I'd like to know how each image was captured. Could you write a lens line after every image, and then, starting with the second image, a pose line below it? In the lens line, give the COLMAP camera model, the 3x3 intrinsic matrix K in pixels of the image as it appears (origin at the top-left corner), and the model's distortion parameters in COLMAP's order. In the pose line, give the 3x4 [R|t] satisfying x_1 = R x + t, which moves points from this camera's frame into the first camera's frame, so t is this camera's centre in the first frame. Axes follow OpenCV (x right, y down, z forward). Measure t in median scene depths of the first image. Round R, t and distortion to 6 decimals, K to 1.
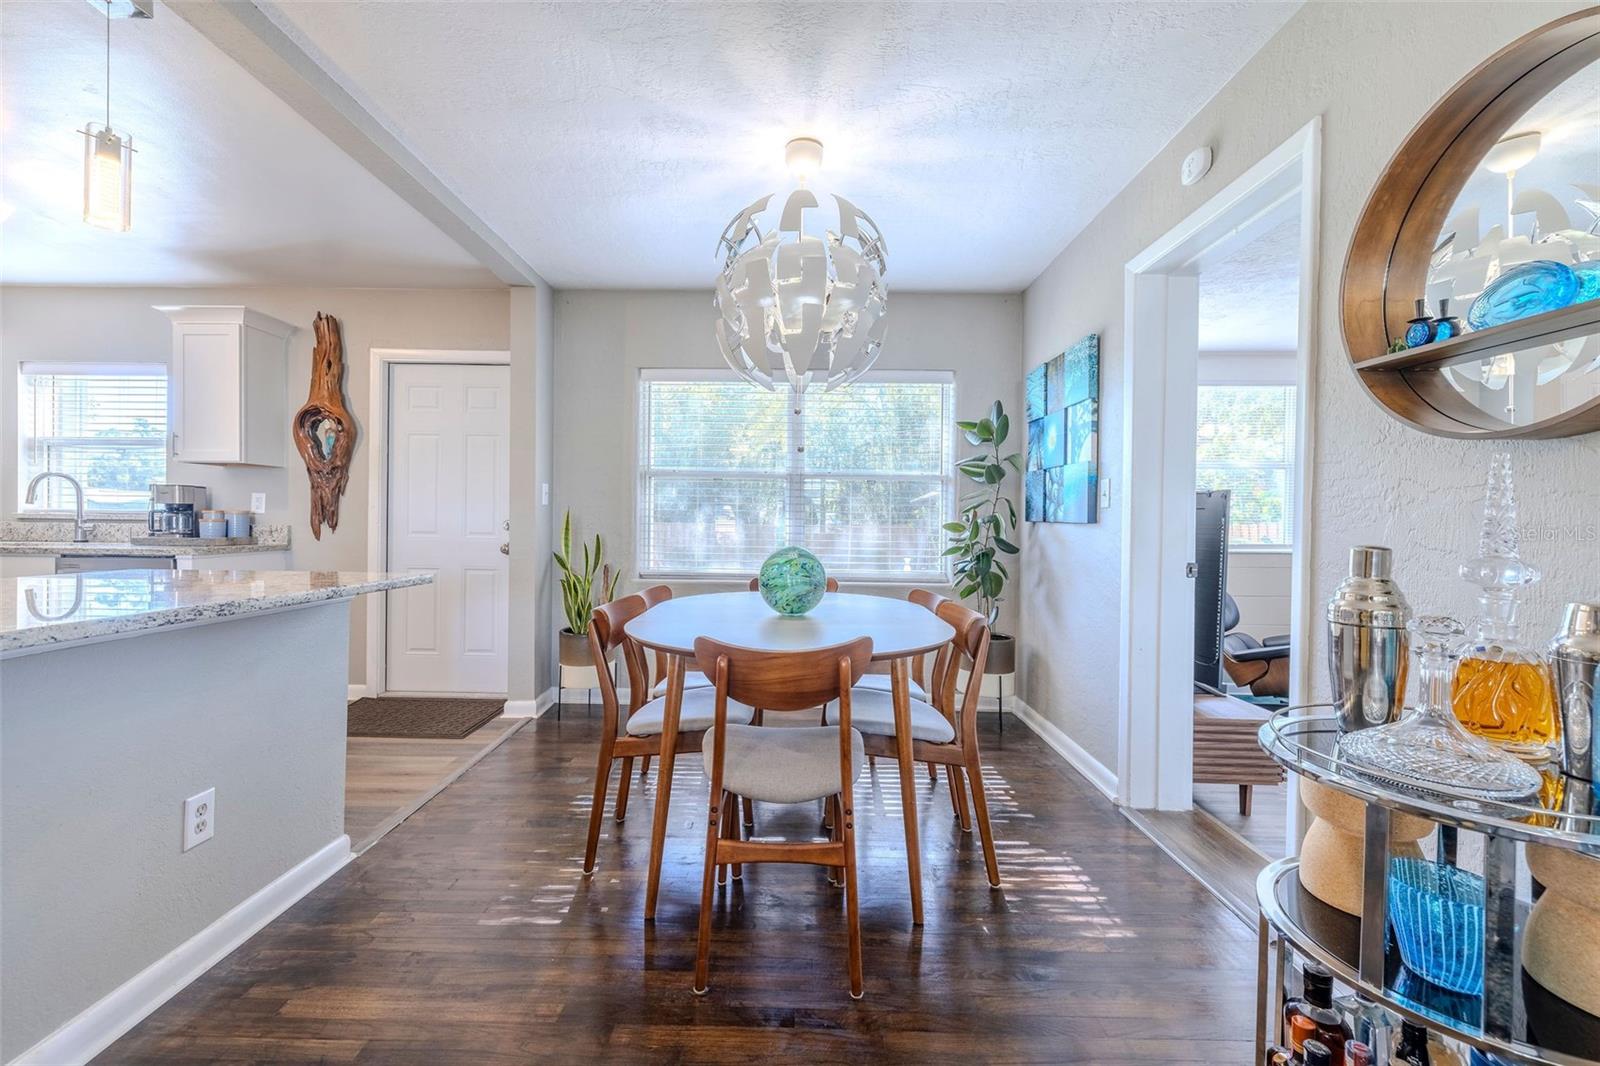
lens RADIAL K [[674.0, 0, 792.9], [0, 674.0, 526.9], [0, 0, 1]] dist [-0.003710, -0.000256]
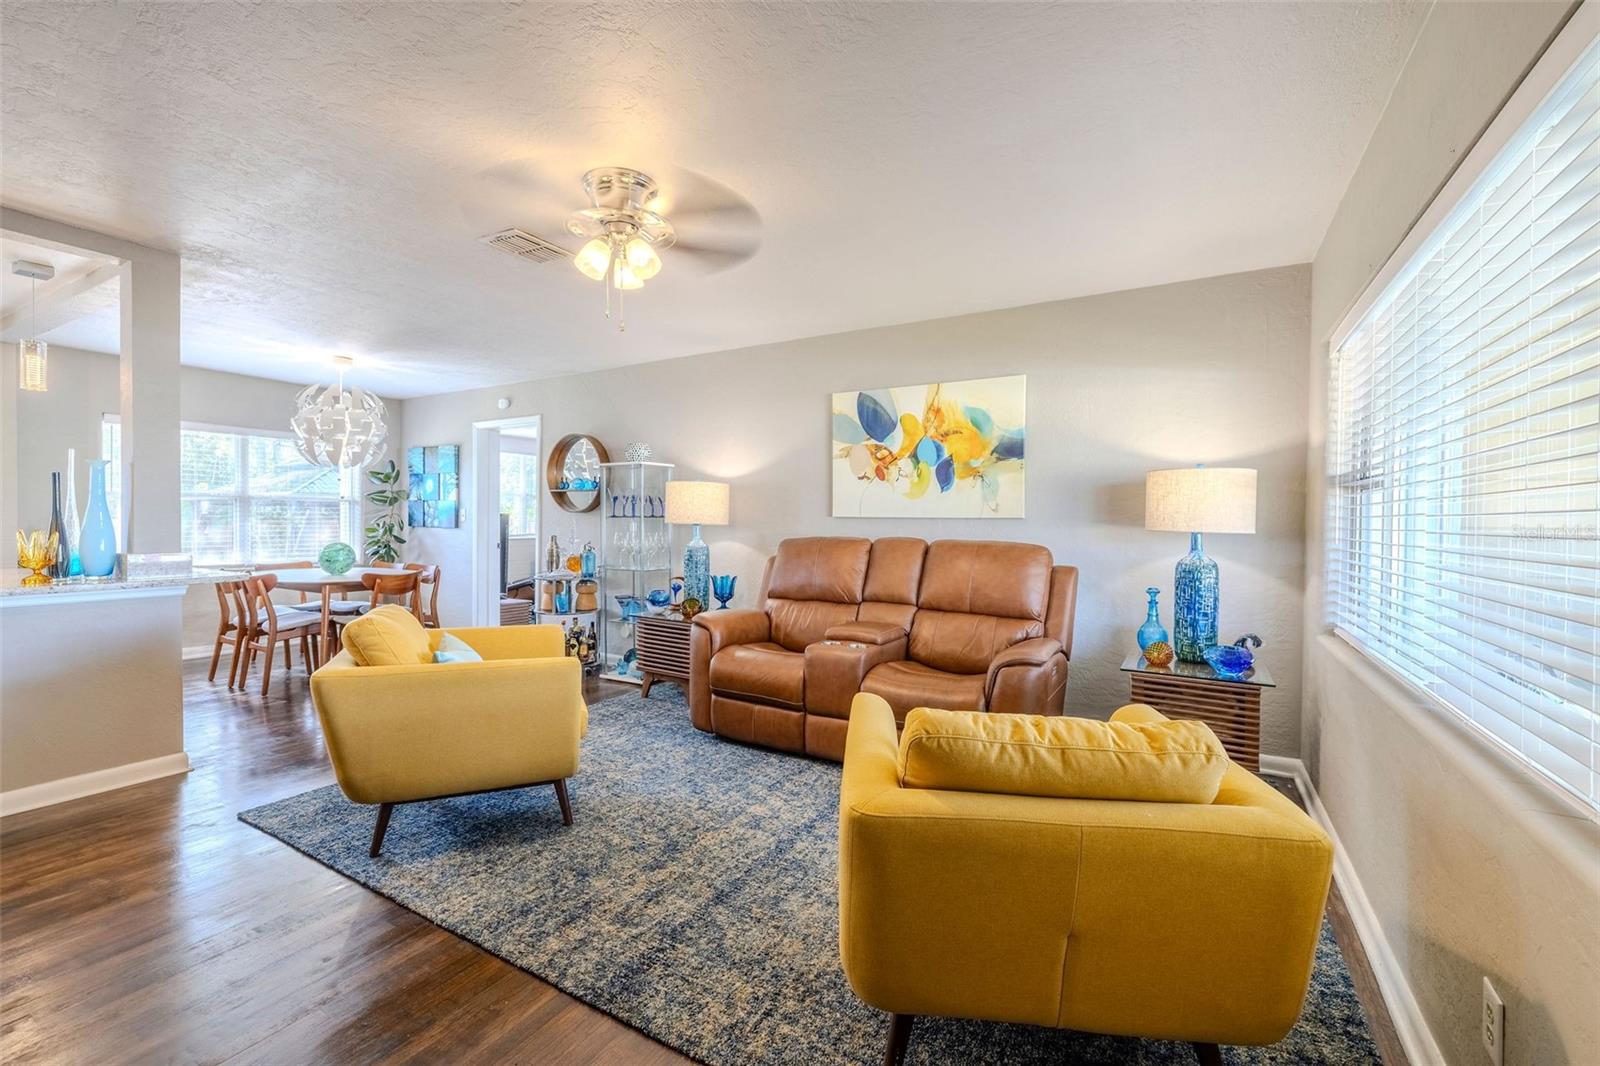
lens RADIAL K [[662.3, 0, 800.0], [0, 662.3, 533.0], [0, 0, 1]] dist [0.000733, 0.000031]
pose [[0.500143, -0.020585, 0.865698, -0.843163], [0.004637, 0.999767, 0.021094, -0.026838], [-0.865930, -0.006536, 0.500122, -1.038670]]
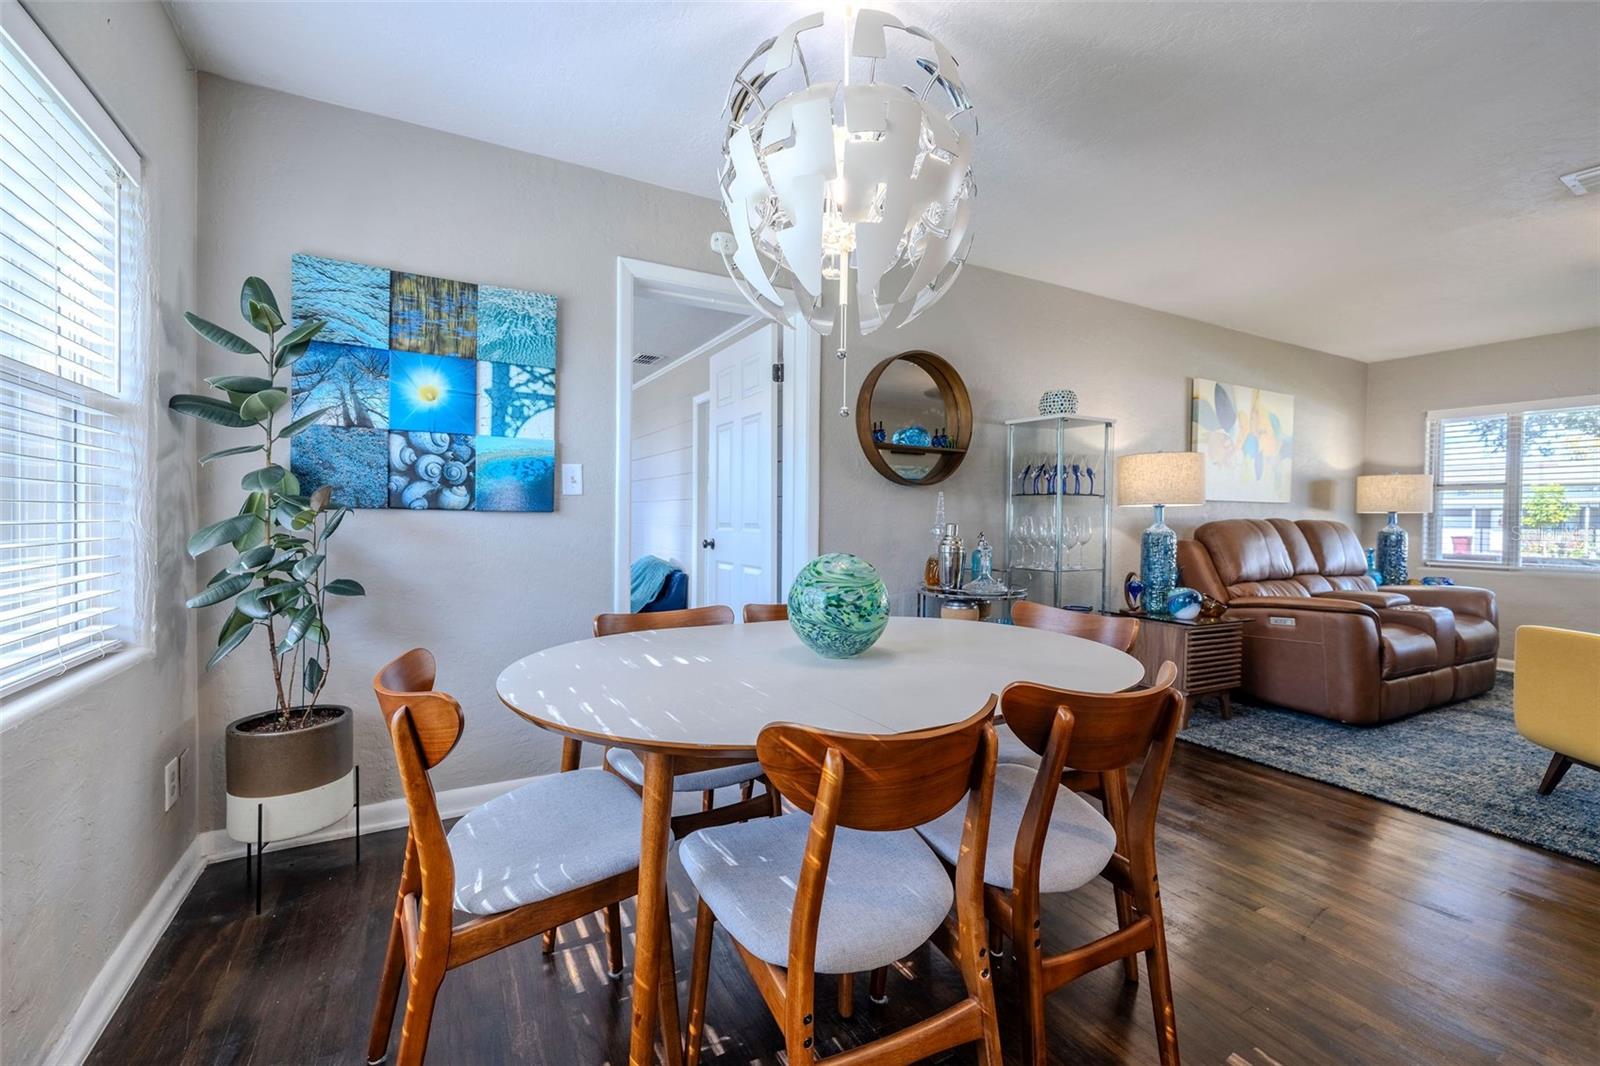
lens RADIAL K [[674.0, 0, 792.9], [0, 674.0, 526.9], [0, 0, 1]] dist [-0.003710, -0.000256]
pose [[-0.478803, -0.027395, 0.877495, -0.446158], [-0.005005, 0.999582, 0.028476, -0.009915], [-0.877908, 0.009243, -0.478740, 1.055589]]
